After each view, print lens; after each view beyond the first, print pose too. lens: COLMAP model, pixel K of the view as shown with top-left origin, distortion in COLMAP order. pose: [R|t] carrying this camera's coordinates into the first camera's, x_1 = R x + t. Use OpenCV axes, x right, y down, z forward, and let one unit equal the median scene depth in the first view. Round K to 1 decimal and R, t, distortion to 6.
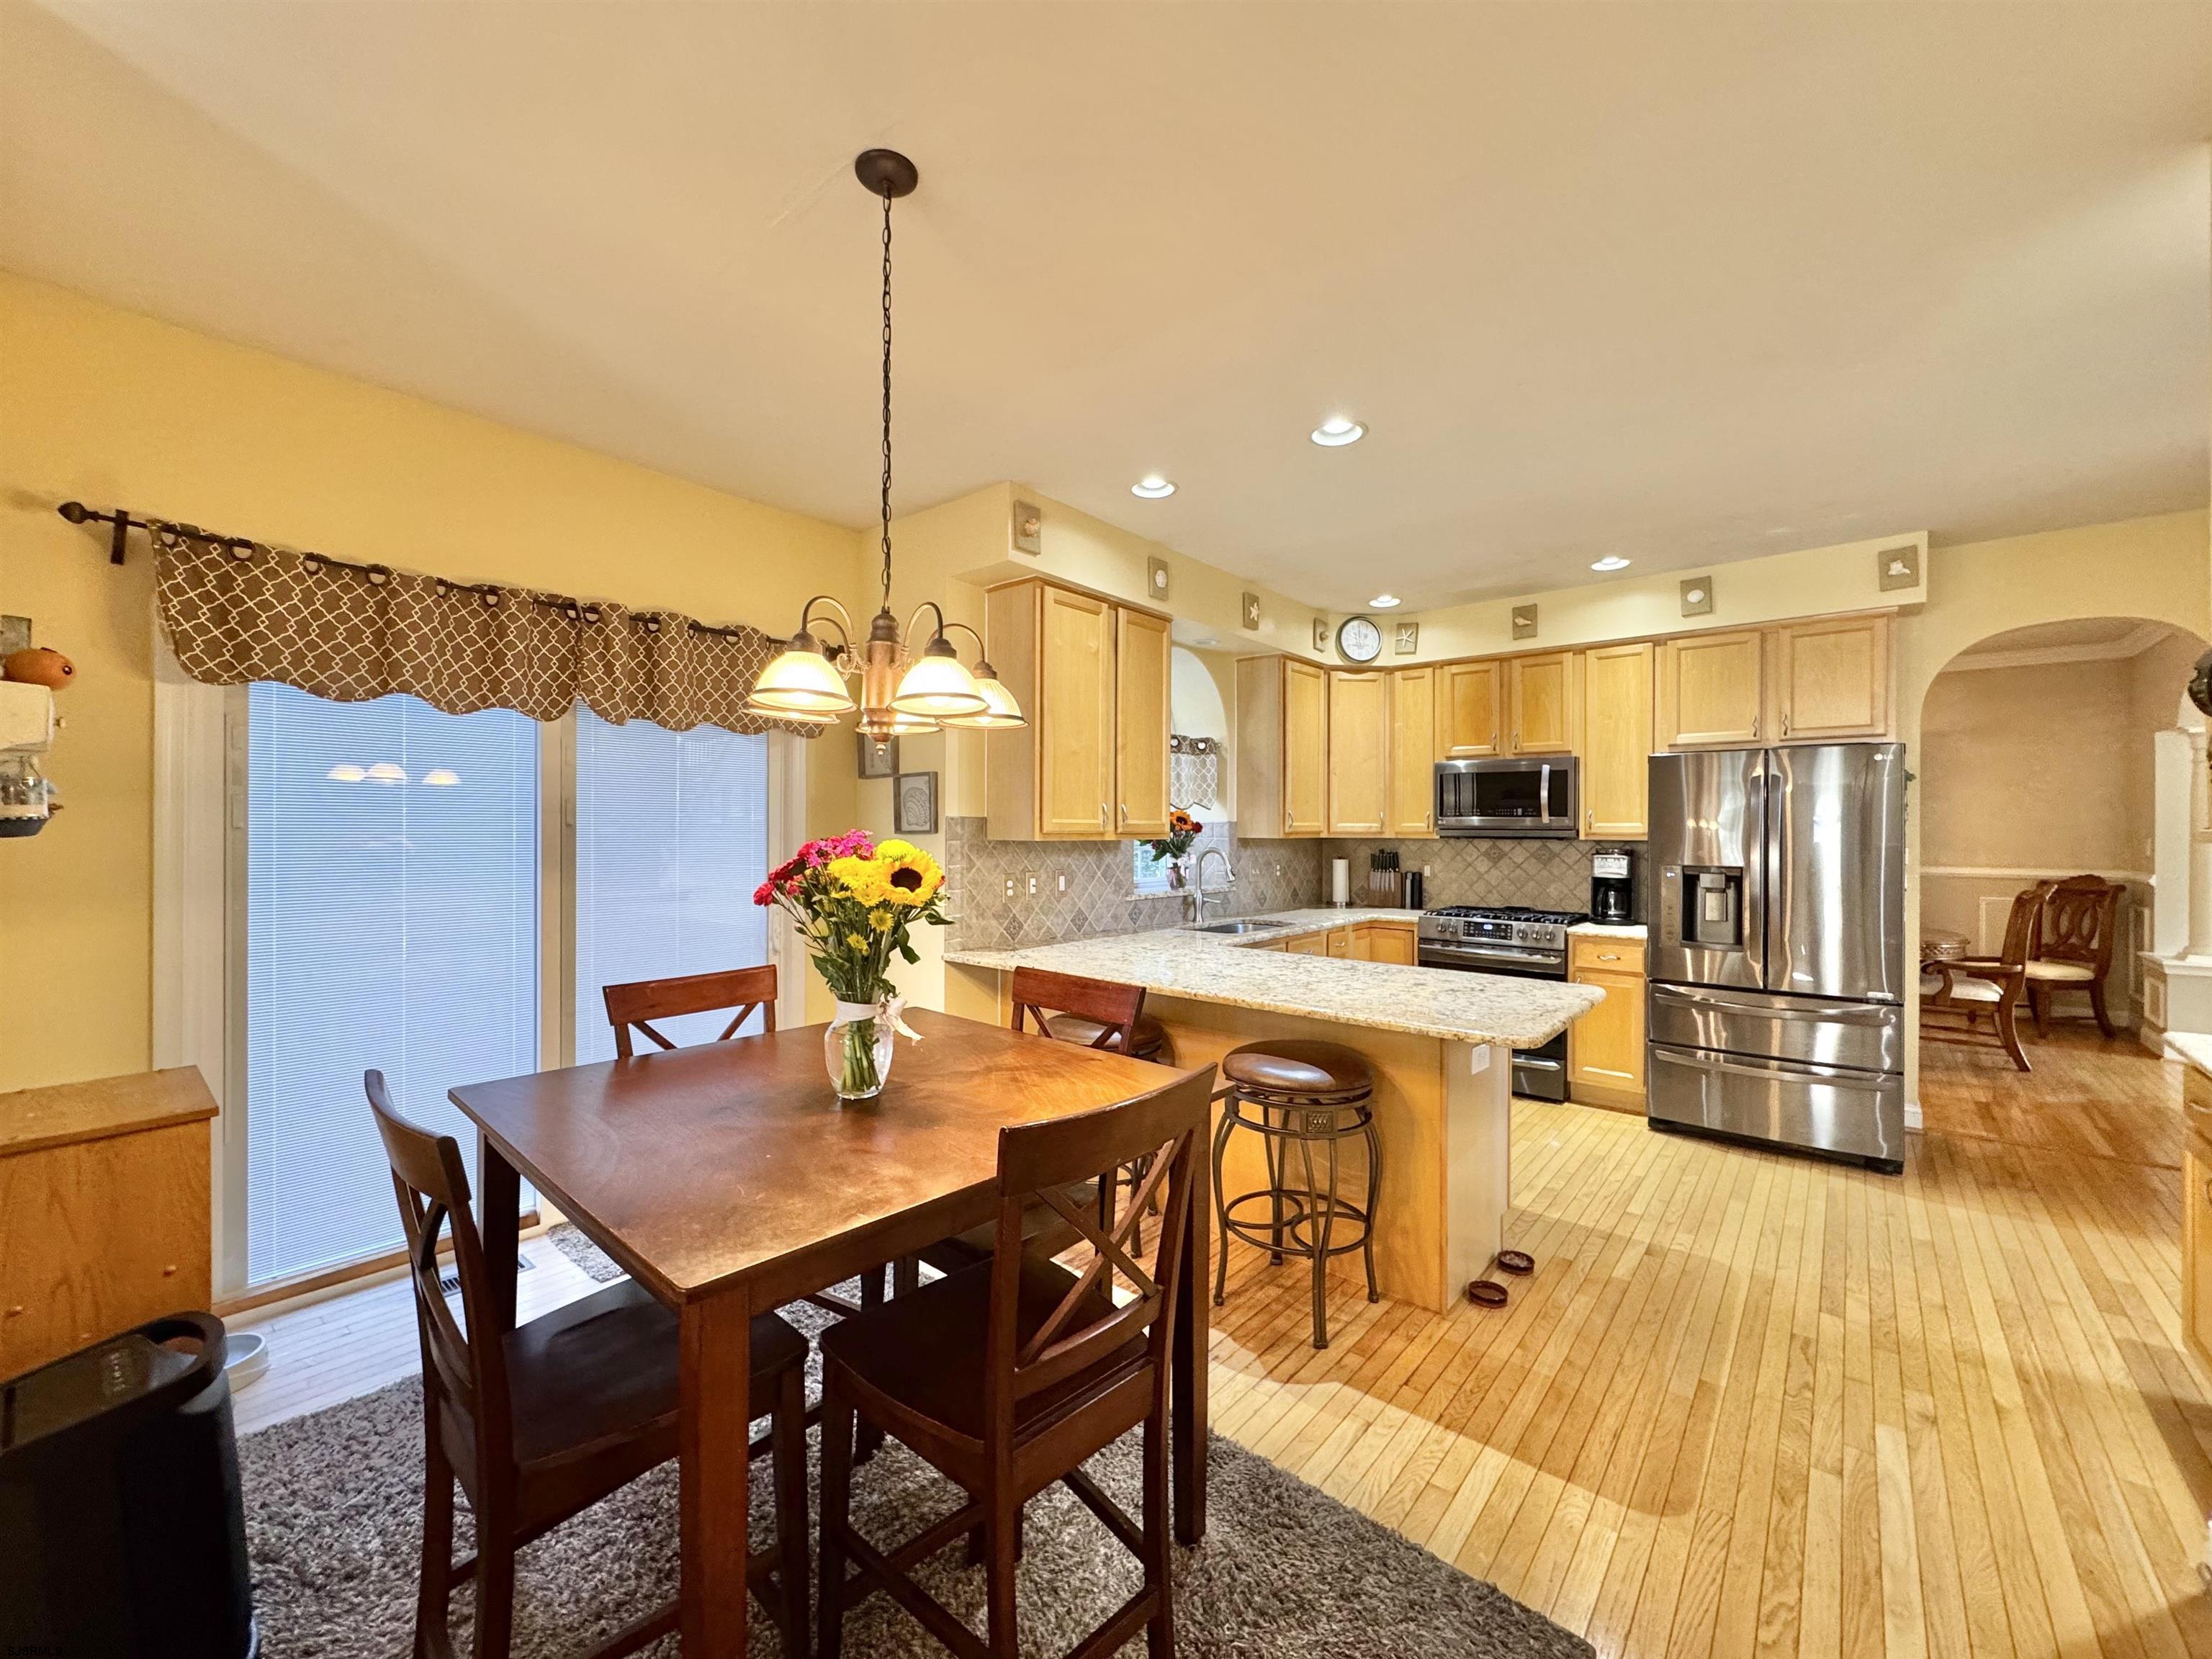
lens RADIAL K [[881.9, 0, 1103.3], [0, 881.9, 825.6], [0, 0, 1]] dist [-0.002488, -0.000461]
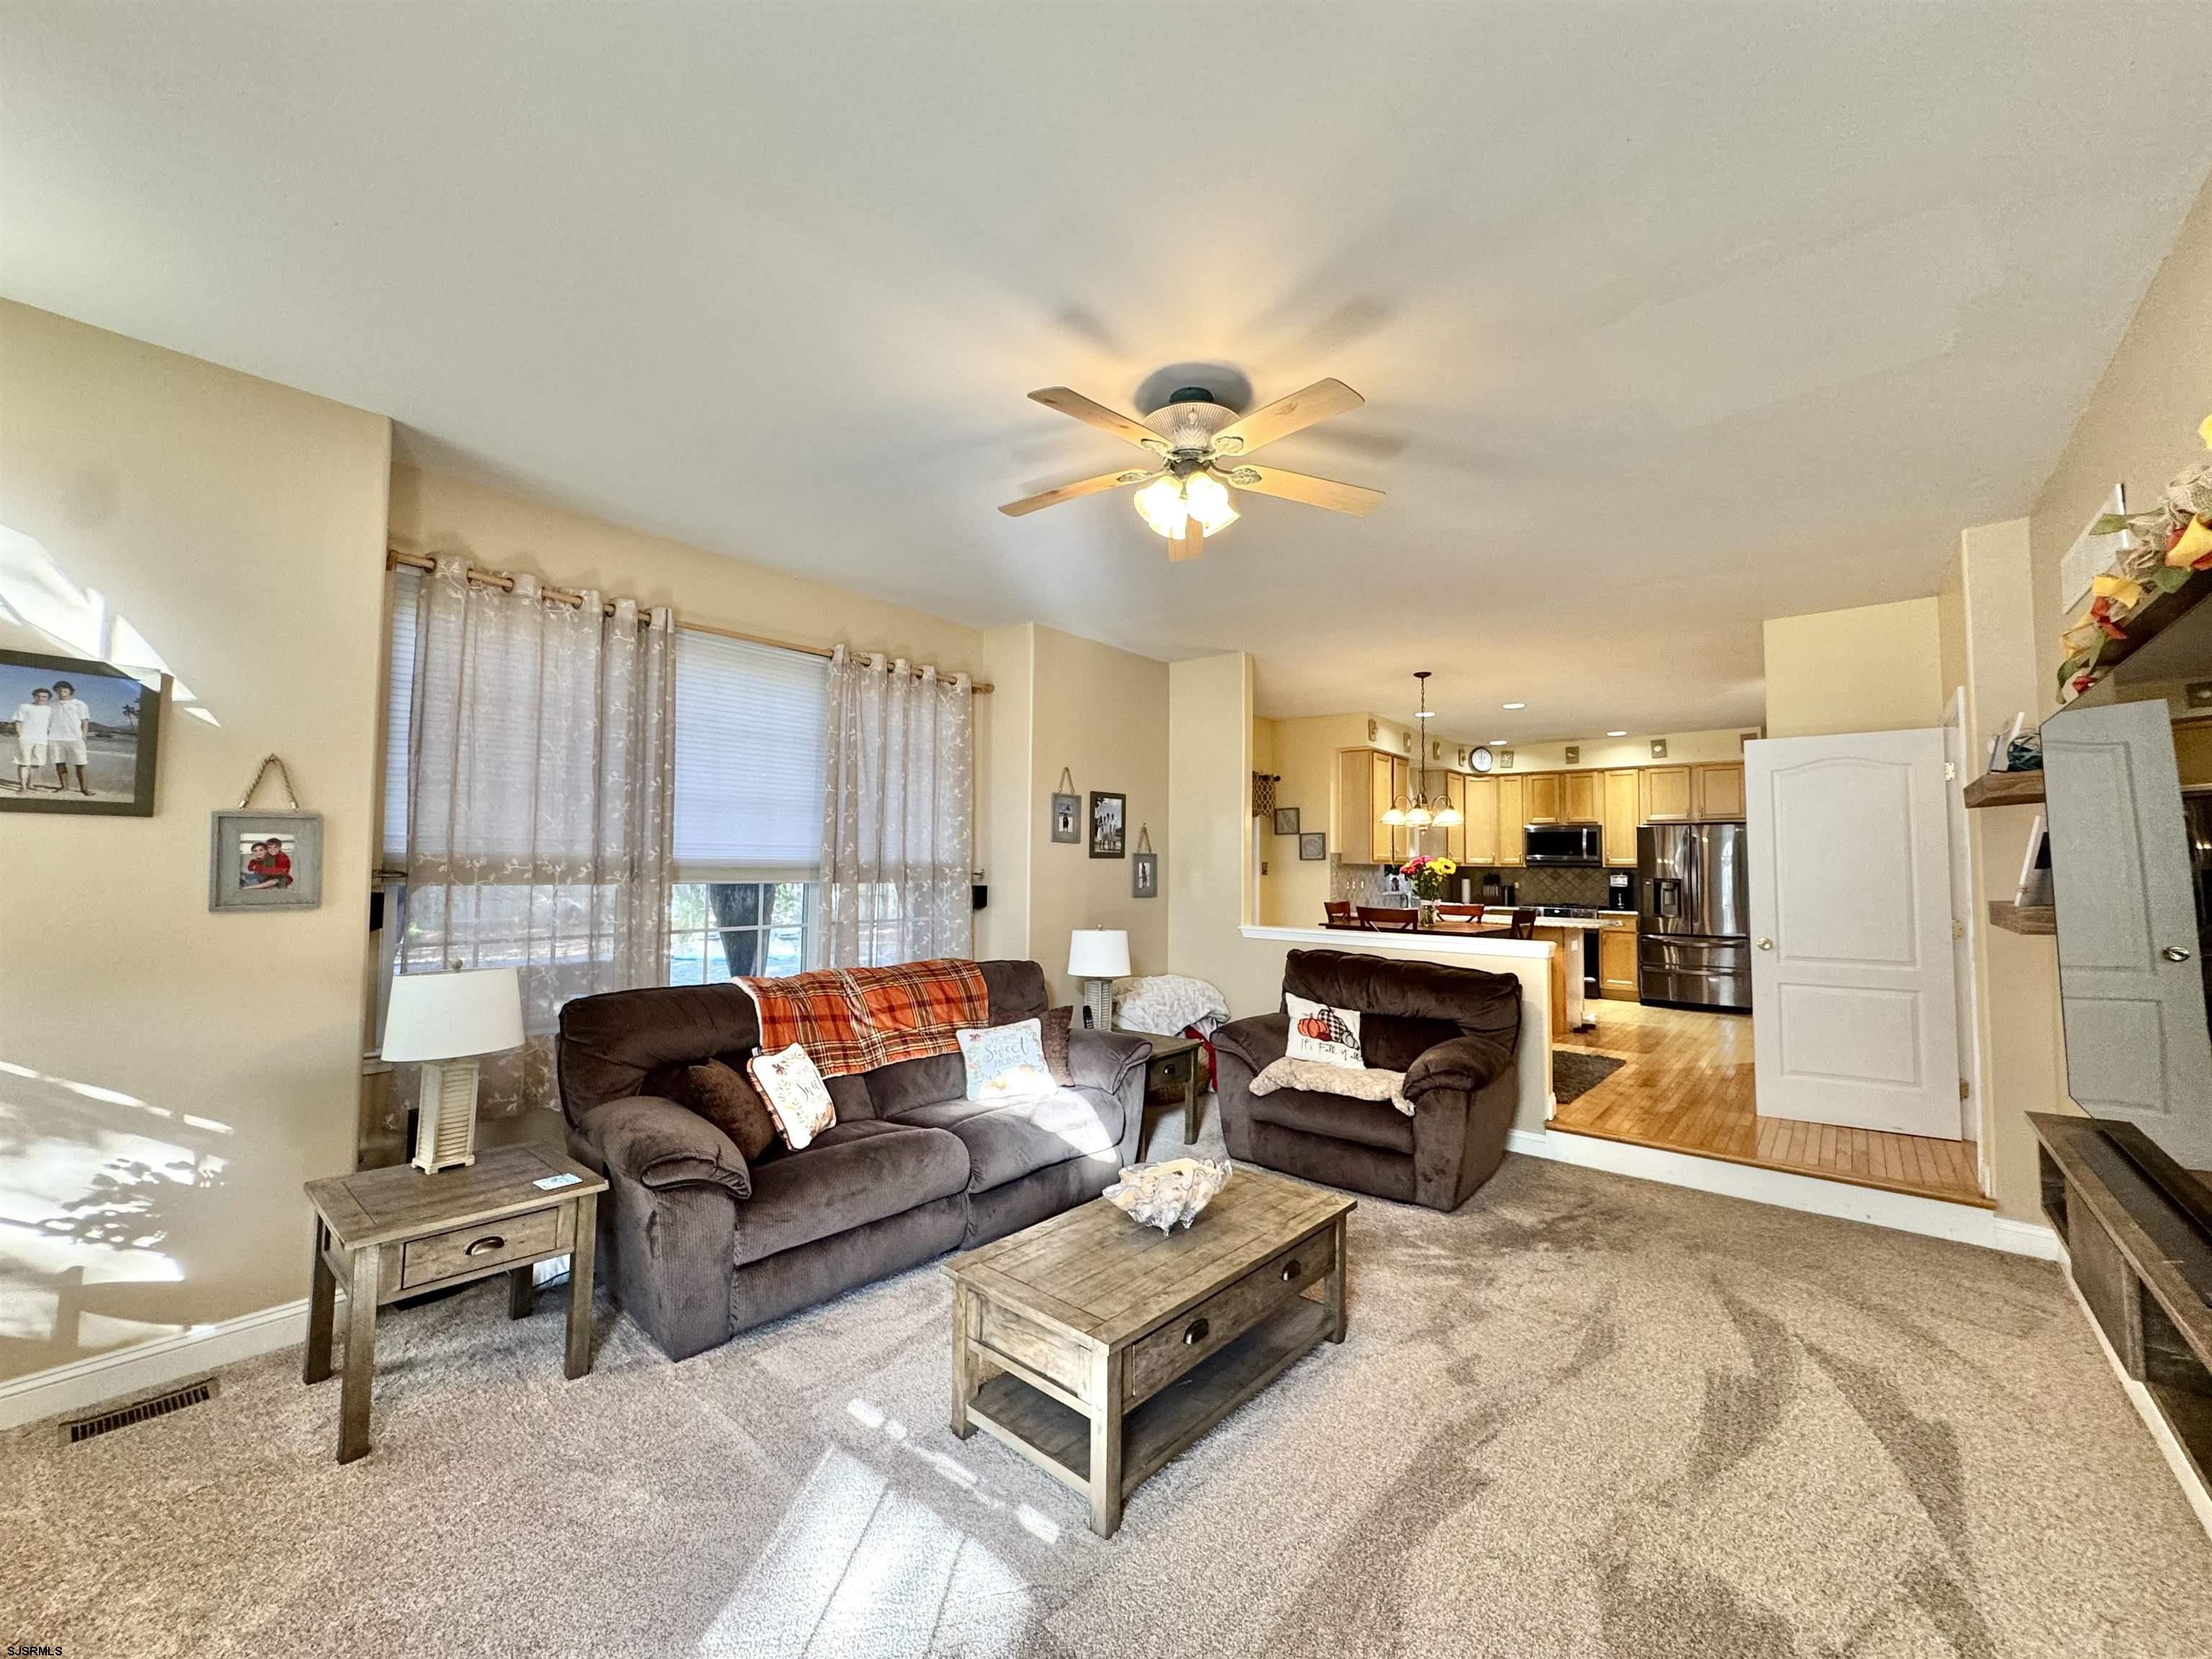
lens RADIAL K [[881.9, 0, 1093.6], [0, 881.9, 823.3], [0, 0, 1]] dist [-0.002488, -0.000461]
pose [[0.999913, 0.009293, -0.009361, -0.560013], [-0.009732, 0.998800, -0.047993, 0.023062], [0.008904, 0.048080, 0.998804, -0.948048]]
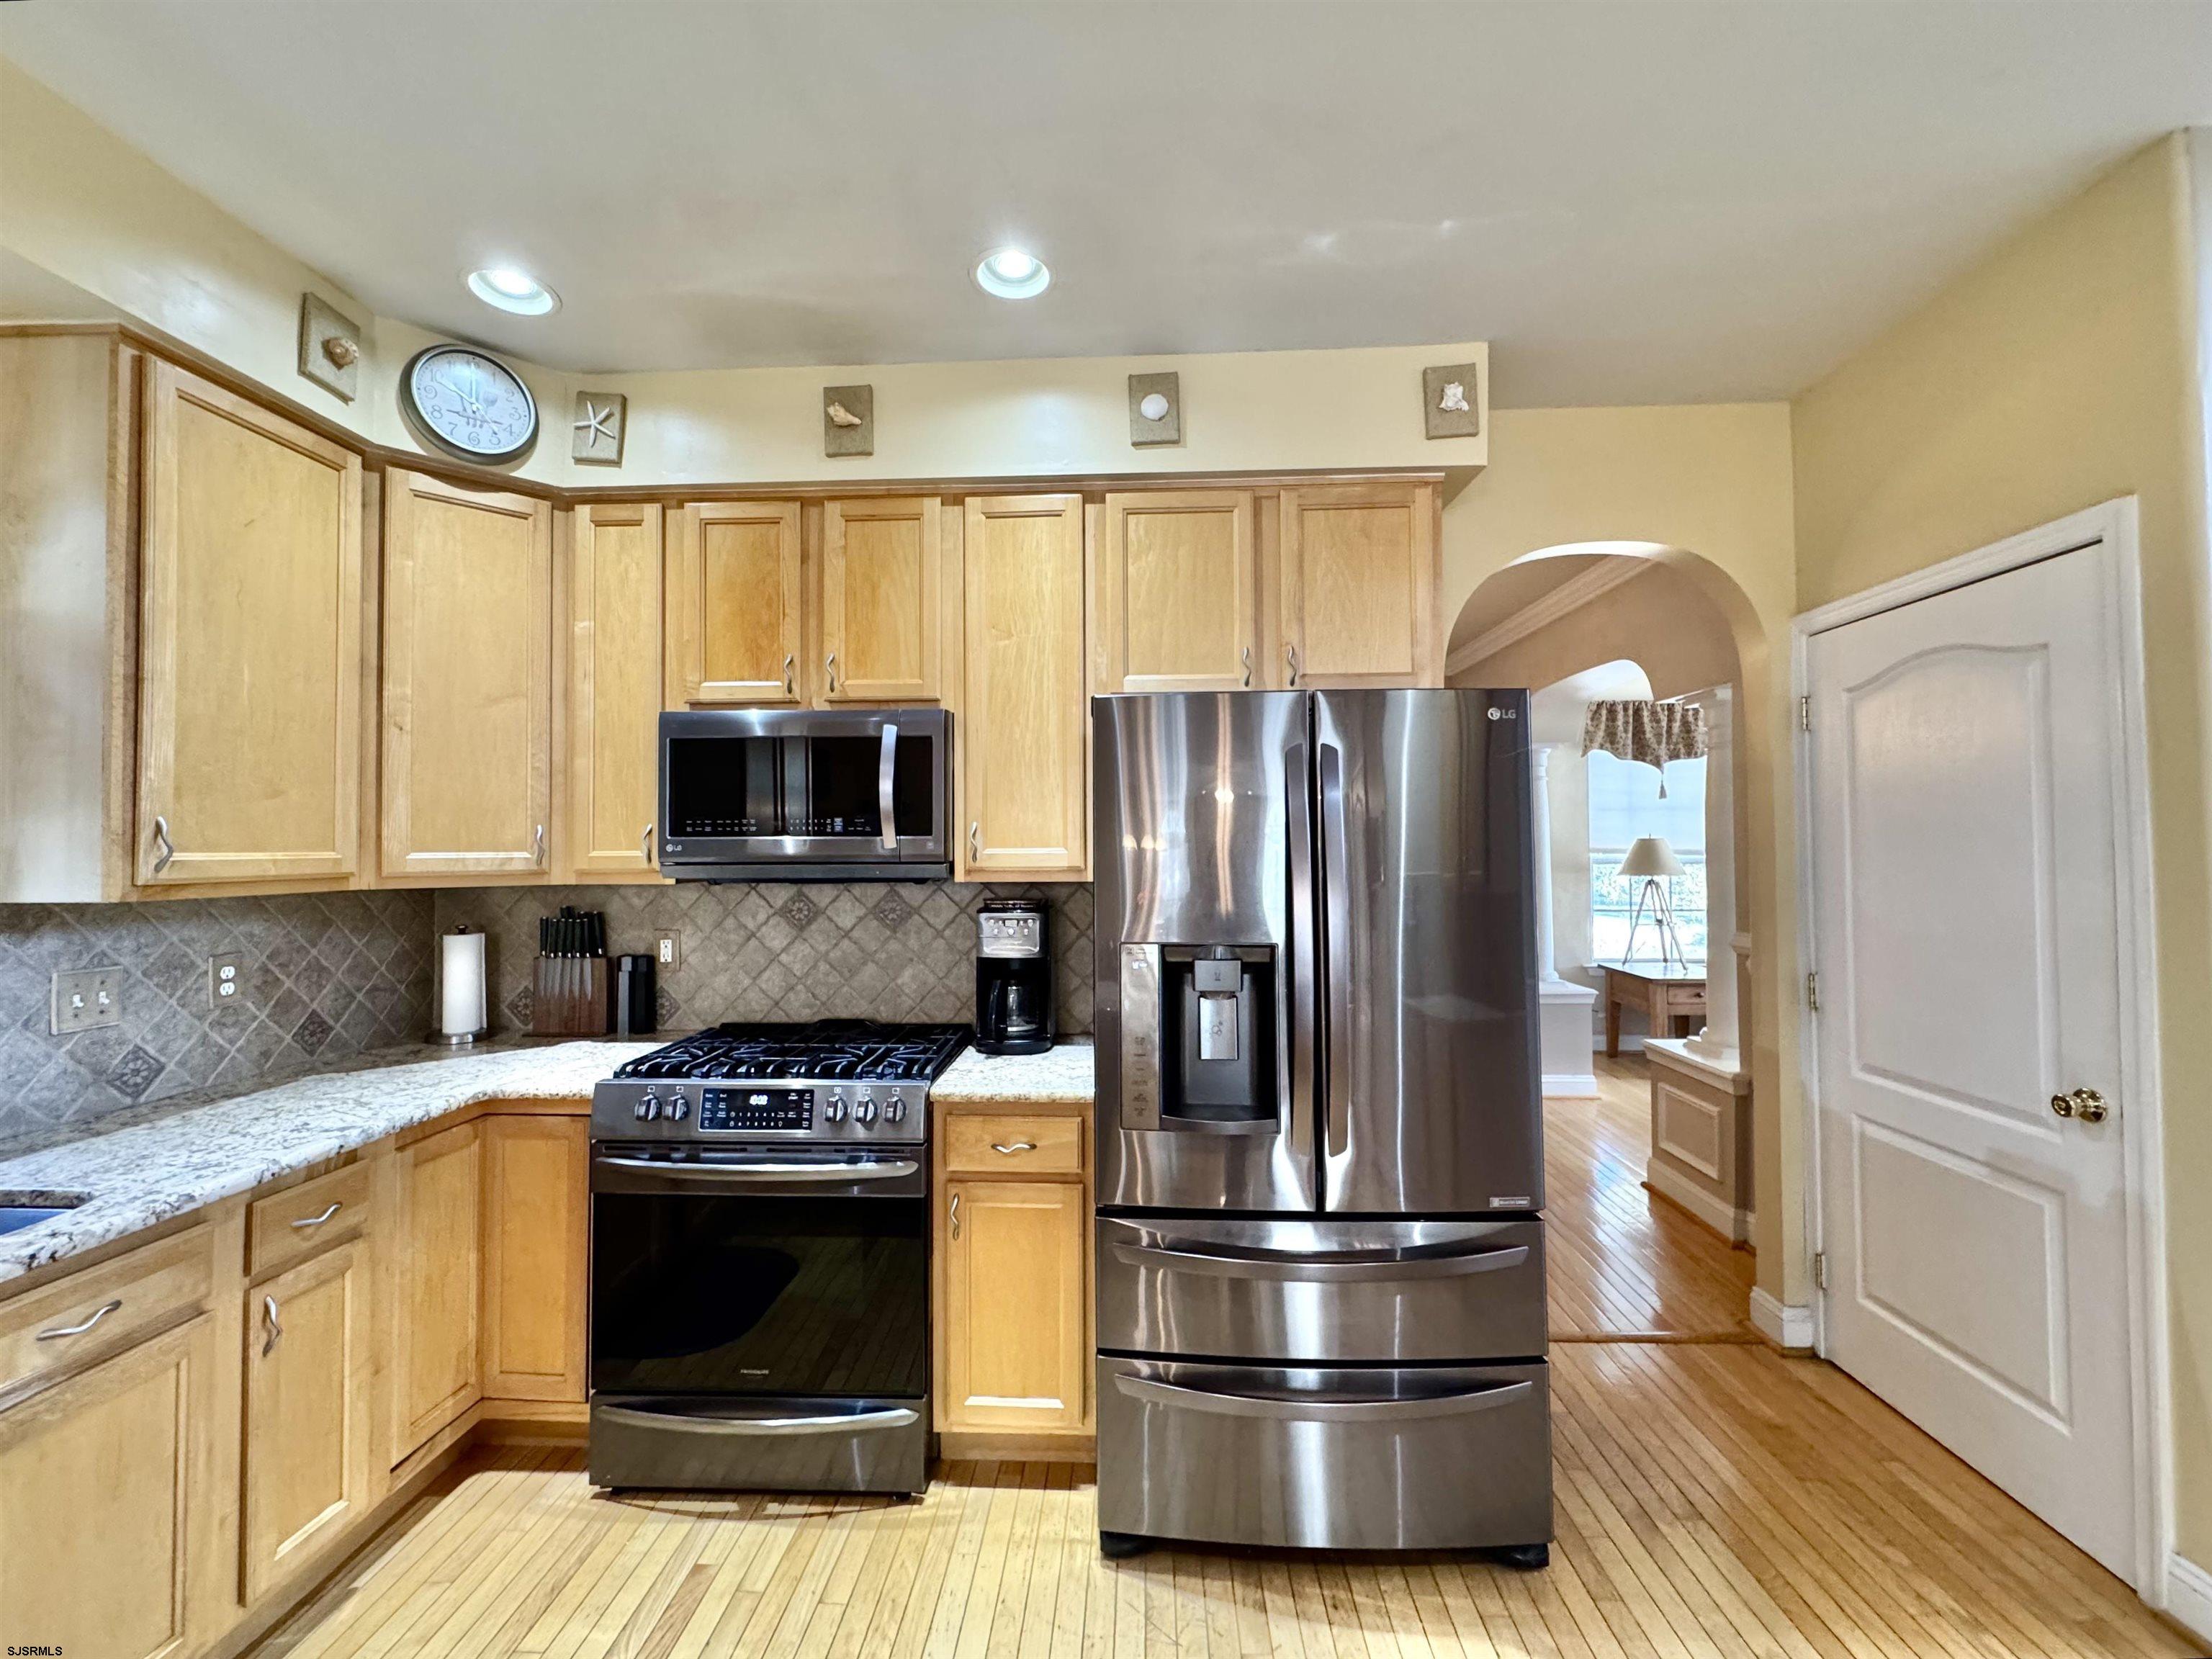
lens RADIAL K [[881.9, 0, 1095.6], [0, 881.9, 824.3], [0, 0, 1]] dist [-0.002488, -0.000461]
pose [[0.790441, 0.007603, 0.612491, 0.296500], [0.008063, 0.999707, -0.022815, -0.004356], [-0.612485, 0.022972, 0.790148, 0.553895]]
